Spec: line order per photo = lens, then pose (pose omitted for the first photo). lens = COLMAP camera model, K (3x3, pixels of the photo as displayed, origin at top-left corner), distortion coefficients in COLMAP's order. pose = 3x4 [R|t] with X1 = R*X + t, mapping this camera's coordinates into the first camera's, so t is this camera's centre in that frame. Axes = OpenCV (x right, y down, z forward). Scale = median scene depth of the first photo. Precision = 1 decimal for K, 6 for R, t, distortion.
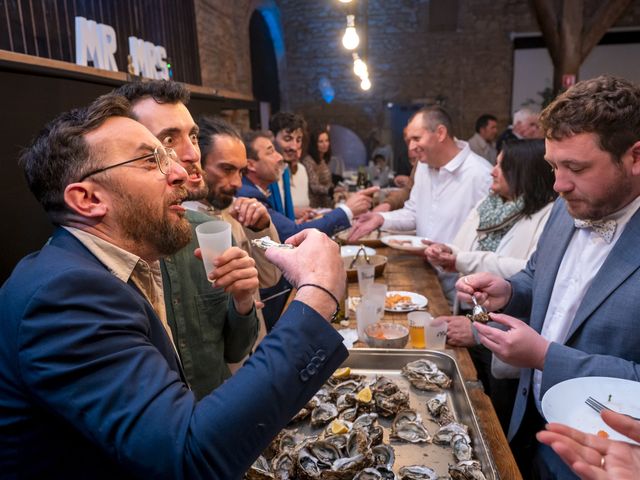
lens RADIAL K [[526.6, 0, 320.0], [0, 526.6, 240.0], [0, 0, 1]] dist [-0.003171, 0.004055]
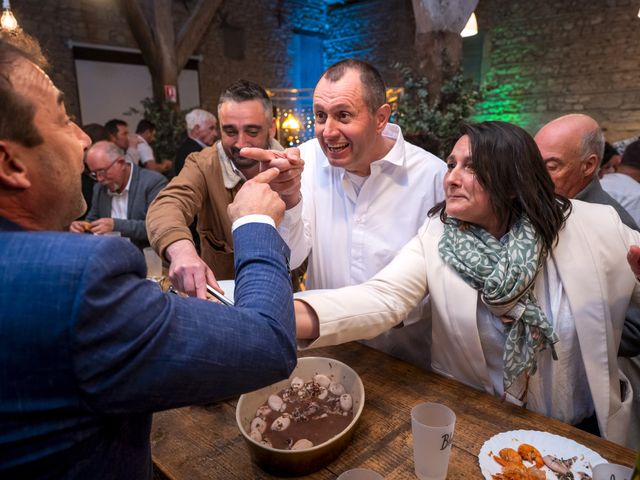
lens RADIAL K [[526.6, 0, 320.0], [0, 526.6, 240.0], [0, 0, 1]] dist [-0.003171, 0.004055]
pose [[0.699392, -0.099210, 0.707819, -0.041677], [0.122174, 0.992339, 0.018370, -0.018999], [-0.704219, 0.073629, 0.706155, 0.147507]]
